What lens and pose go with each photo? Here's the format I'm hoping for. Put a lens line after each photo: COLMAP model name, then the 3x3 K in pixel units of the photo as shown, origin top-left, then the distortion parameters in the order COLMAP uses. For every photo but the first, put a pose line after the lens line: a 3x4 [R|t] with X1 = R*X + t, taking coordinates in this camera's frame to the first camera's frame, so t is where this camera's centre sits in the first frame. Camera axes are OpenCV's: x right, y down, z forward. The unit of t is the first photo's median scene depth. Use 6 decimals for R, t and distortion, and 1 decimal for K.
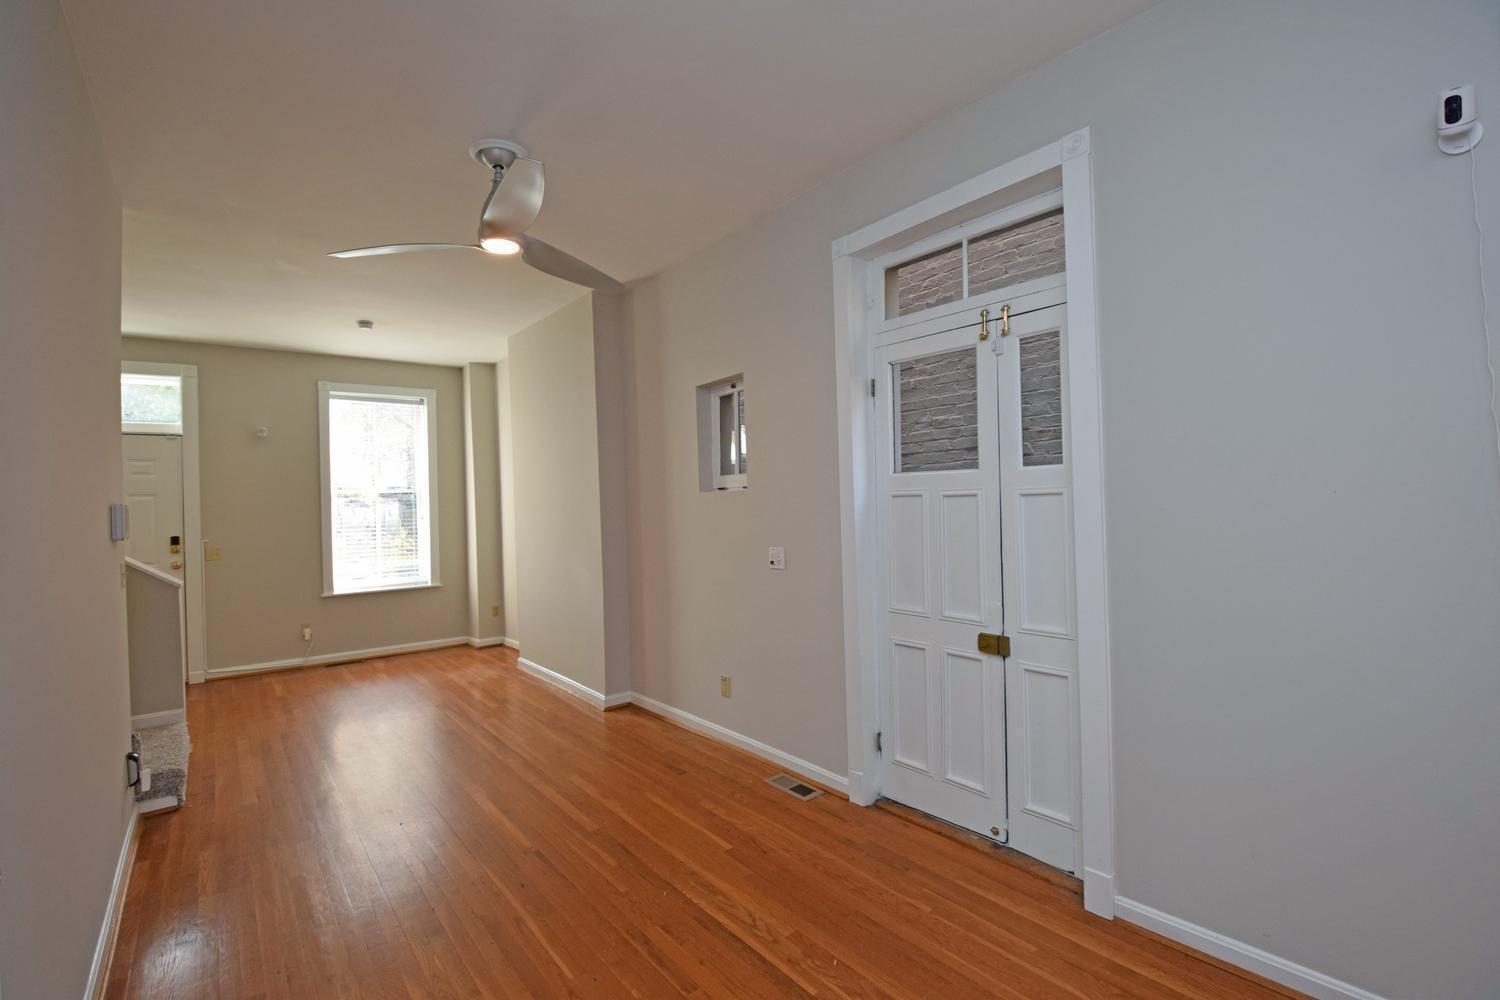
lens RADIAL K [[681.7, 0, 750.0], [0, 681.7, 500.0], [0, 0, 1]] dist [0.024067, -0.046890]
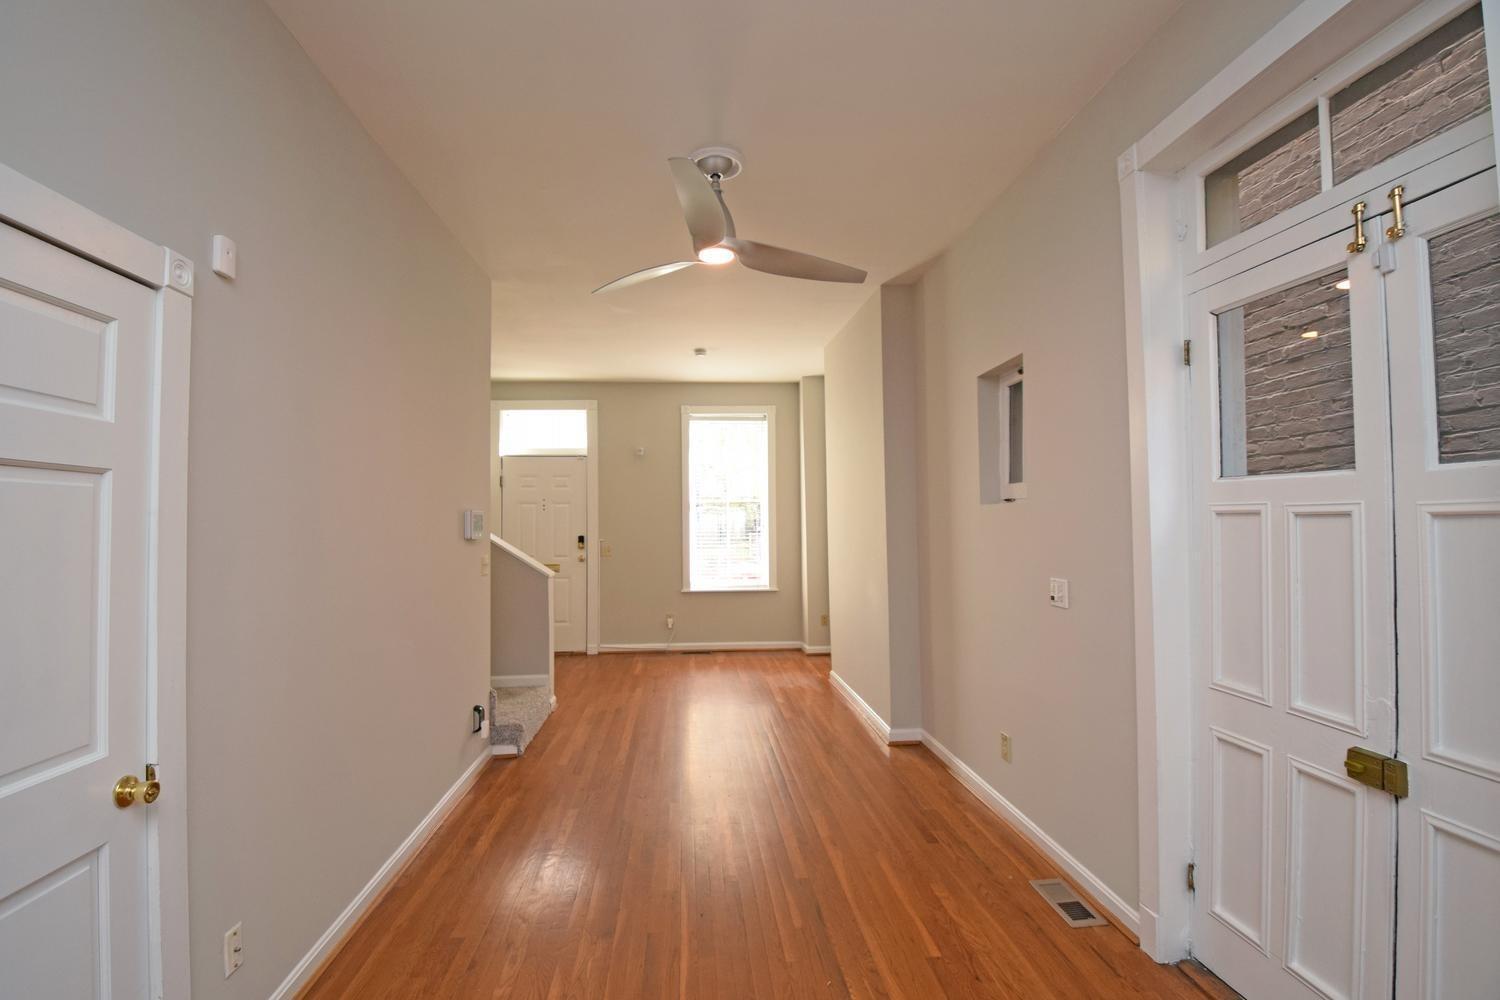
lens RADIAL K [[688.1, 0, 720.1], [0, 688.1, 499.1], [0, 0, 1]] dist [0.000735, -0.025338]
pose [[0.812381, 0.002422, -0.583122, 0.196154], [-0.010718, 0.999884, -0.010778, -0.006845], [0.583028, 0.015005, 0.812313, 0.177691]]
